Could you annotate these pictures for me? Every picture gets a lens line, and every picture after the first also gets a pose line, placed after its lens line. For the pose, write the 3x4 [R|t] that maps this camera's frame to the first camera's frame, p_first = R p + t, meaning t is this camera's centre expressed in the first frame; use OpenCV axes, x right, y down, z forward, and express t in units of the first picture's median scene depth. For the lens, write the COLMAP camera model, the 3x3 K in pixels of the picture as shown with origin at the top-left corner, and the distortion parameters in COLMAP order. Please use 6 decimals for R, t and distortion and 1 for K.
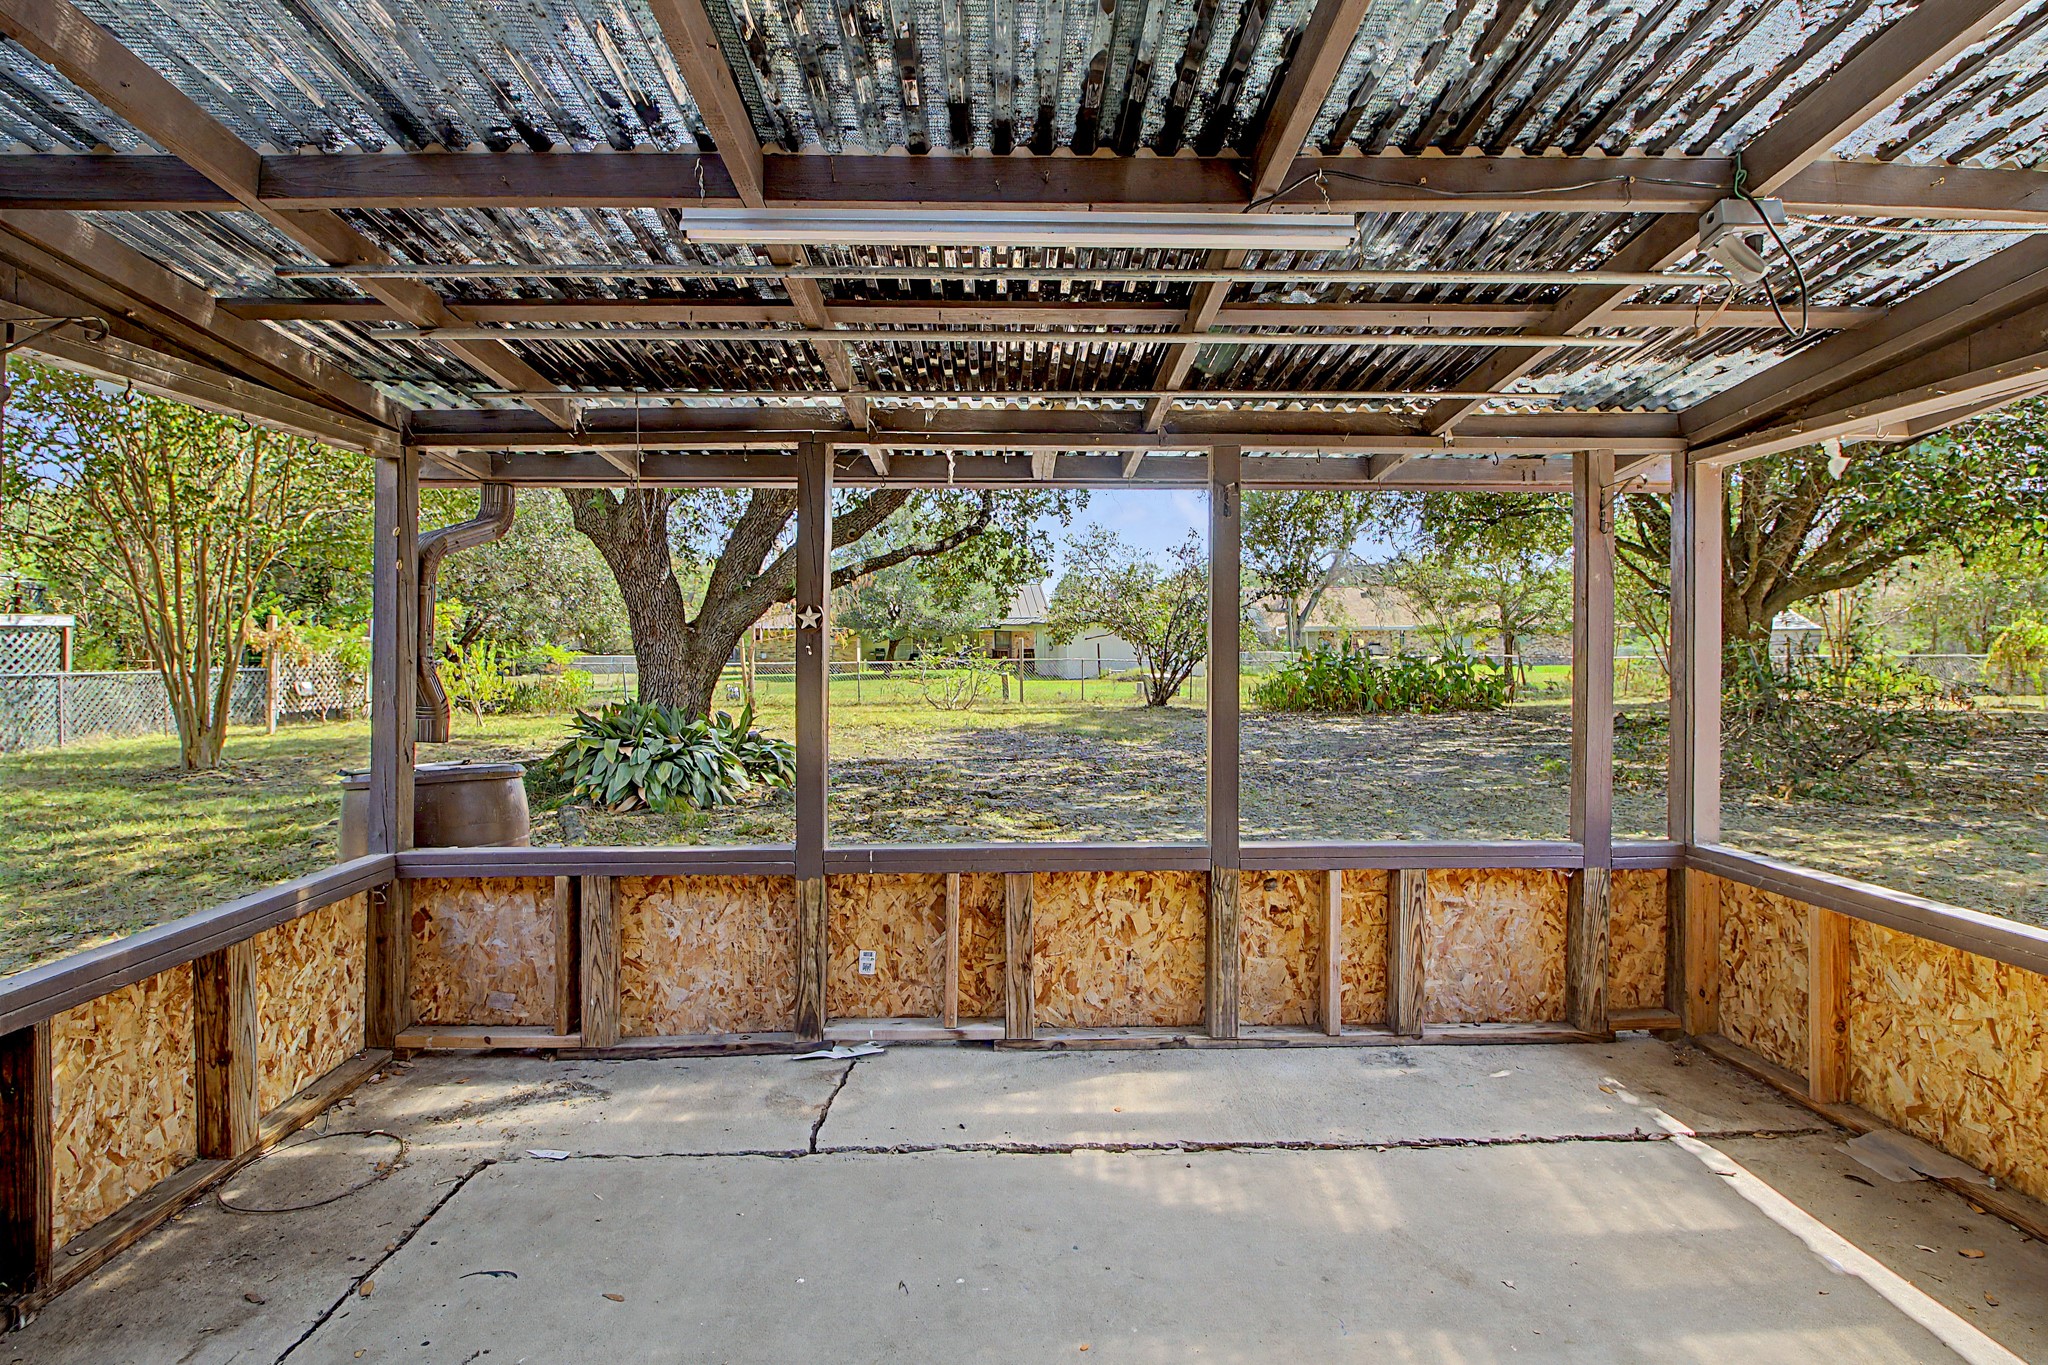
lens RADIAL K [[971.4, 0, 1024.1], [0, 971.4, 658.0], [0, 0, 1]] dist [0.000268, -0.013824]
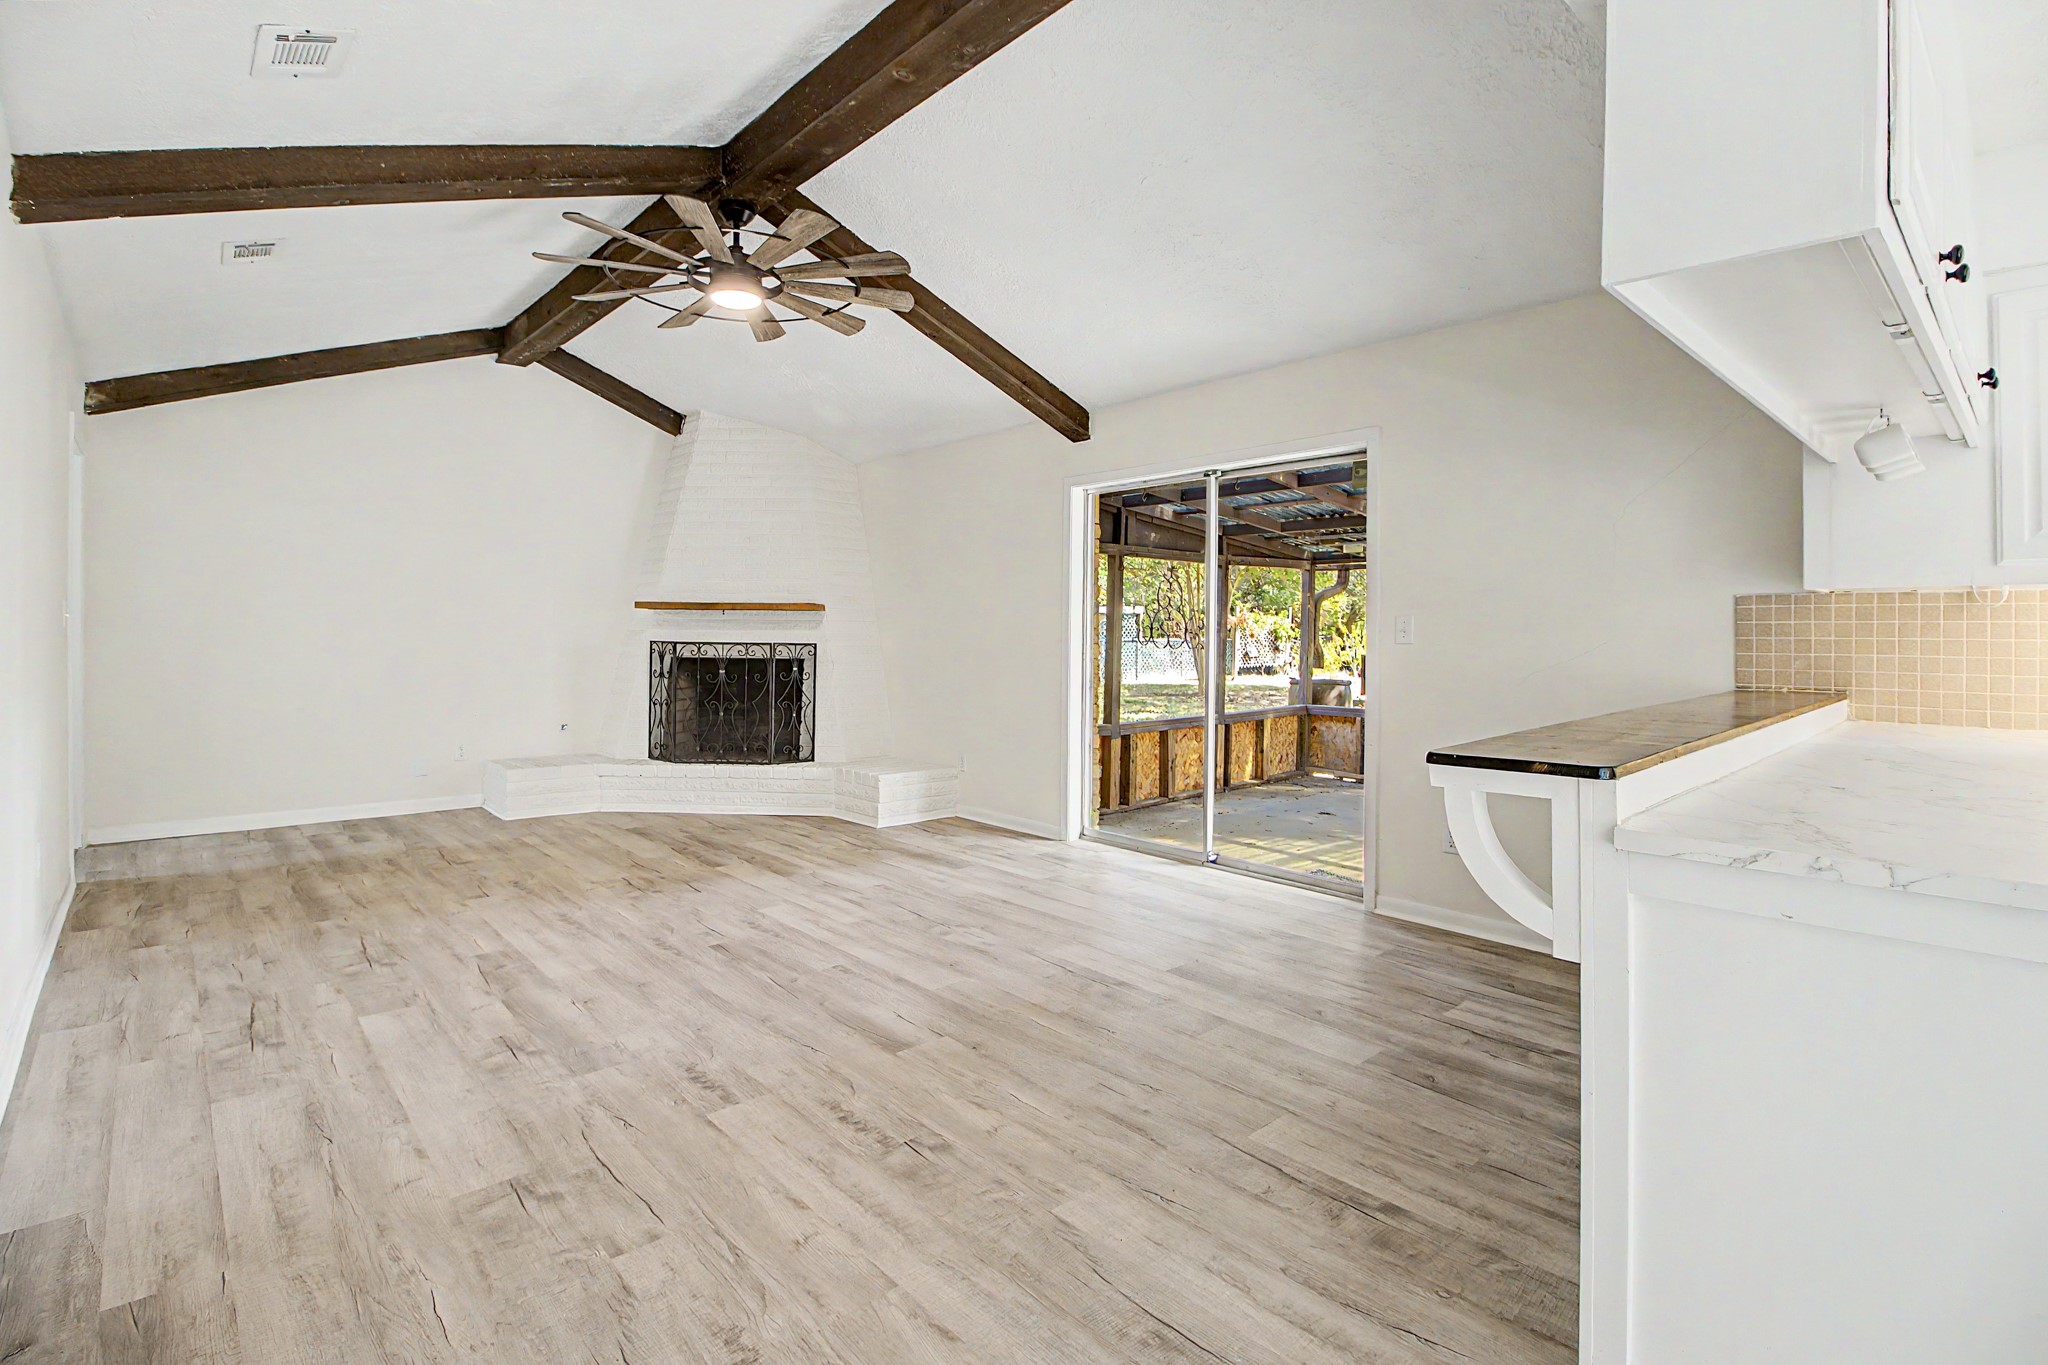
lens RADIAL K [[951.1, 0, 1026.9], [0, 951.1, 638.8], [0, 0, 1]] dist [-0.001500, -0.013516]
pose [[0.654381, 0.021809, -0.755851, 0.747029], [-0.018503, 0.999747, 0.012826, -0.014857], [0.755939, 0.005592, 0.654618, -1.176282]]
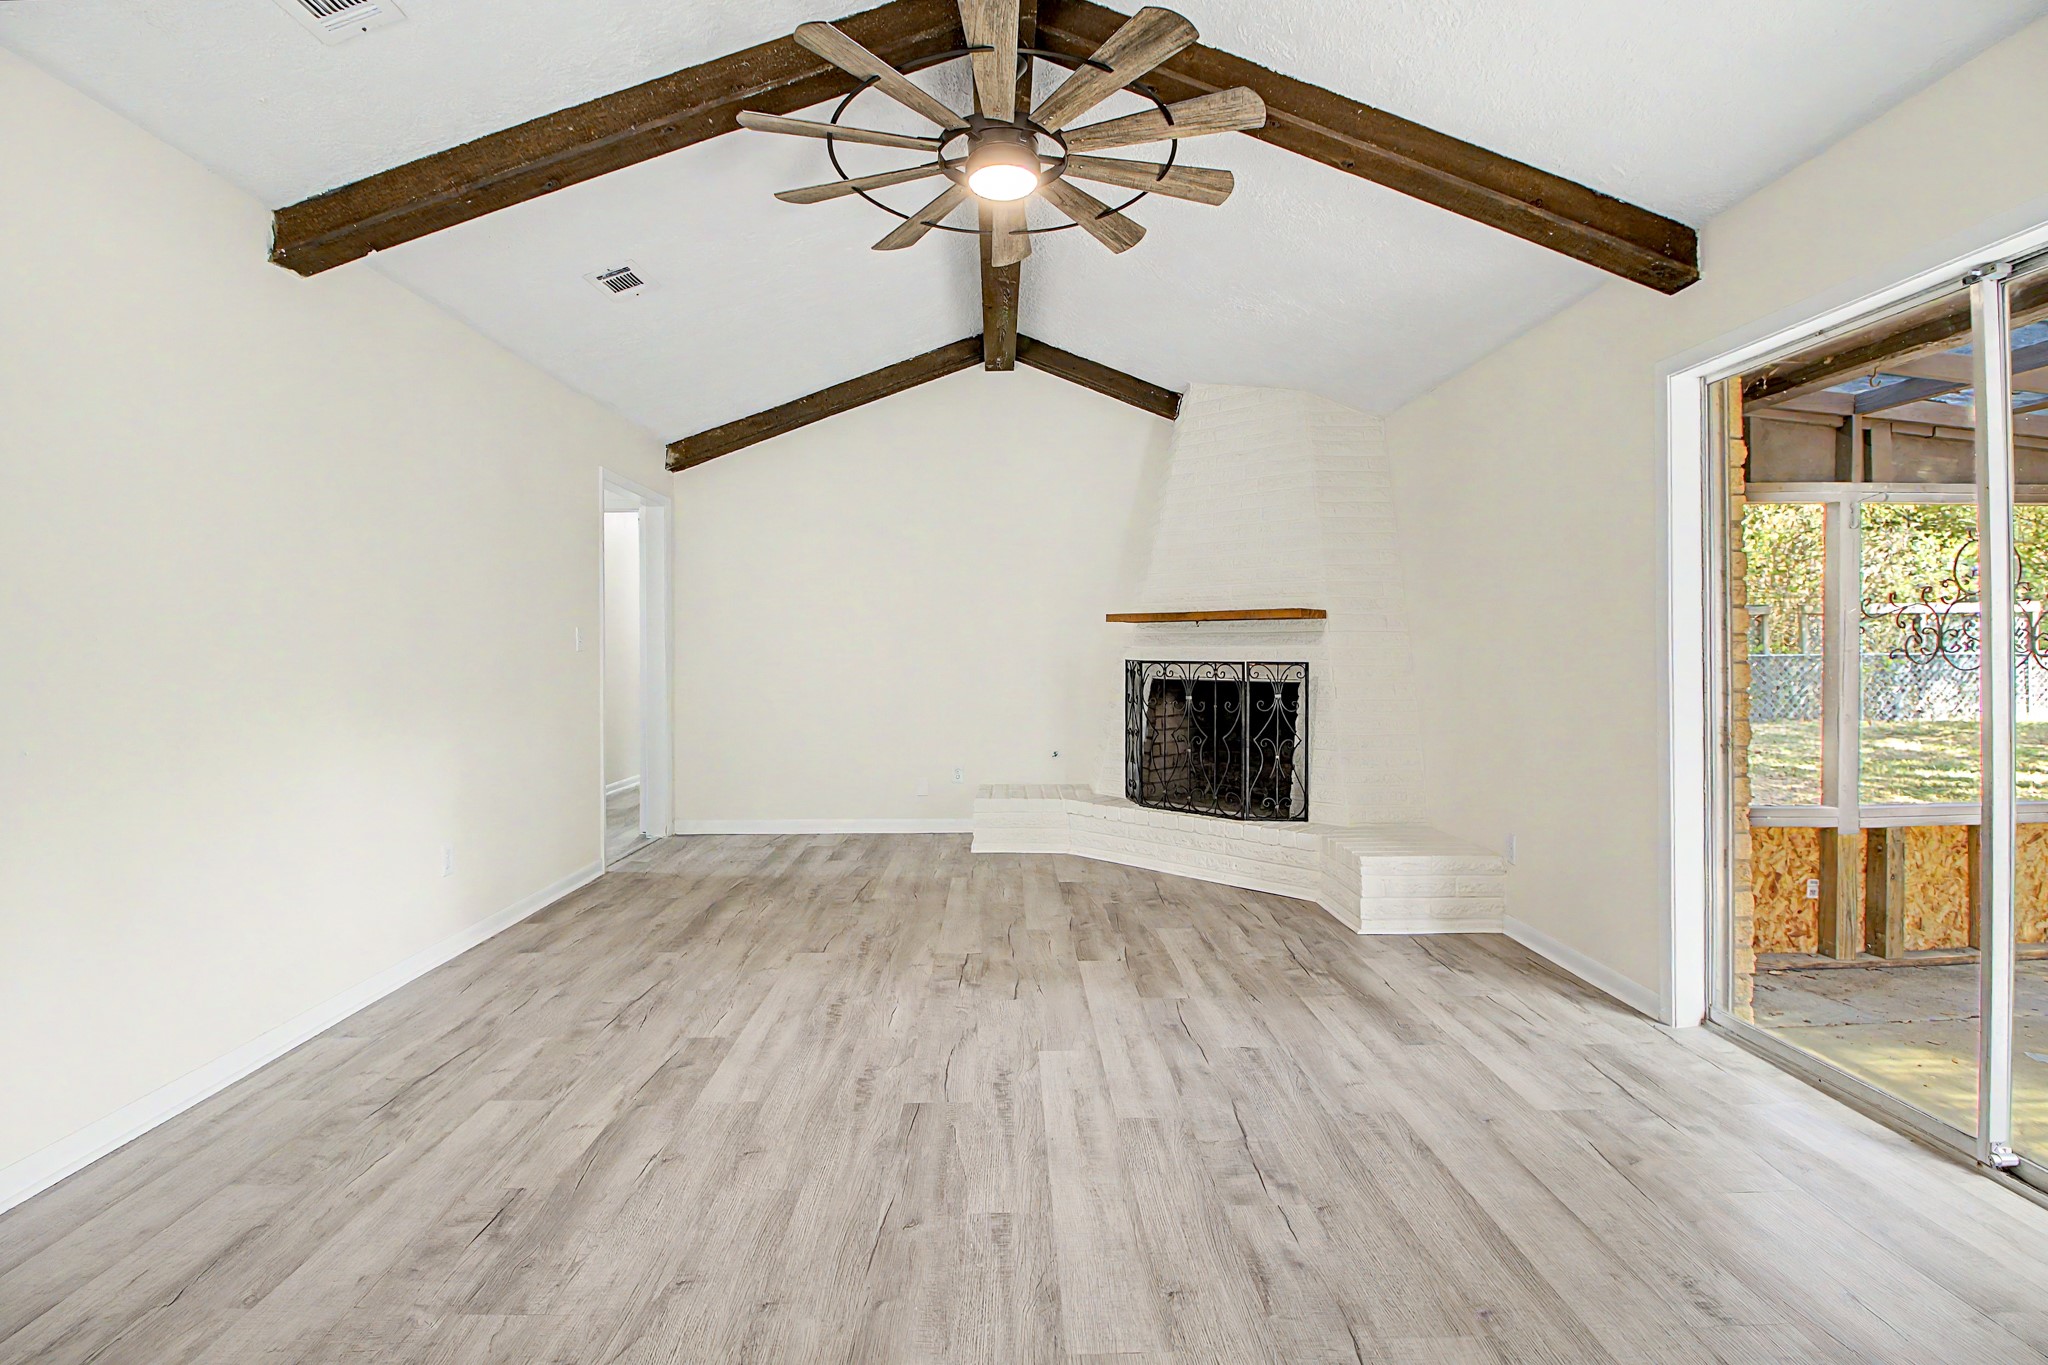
lens RADIAL K [[966.0, 0, 1024.3], [0, 966.0, 634.9], [0, 0, 1]] dist [0.000421, -0.016847]
pose [[-0.005014, -0.001893, -0.999986, 0.506300], [0.000852, 0.999998, -0.001897, -0.011814], [0.999987, -0.000862, -0.005012, -0.731260]]
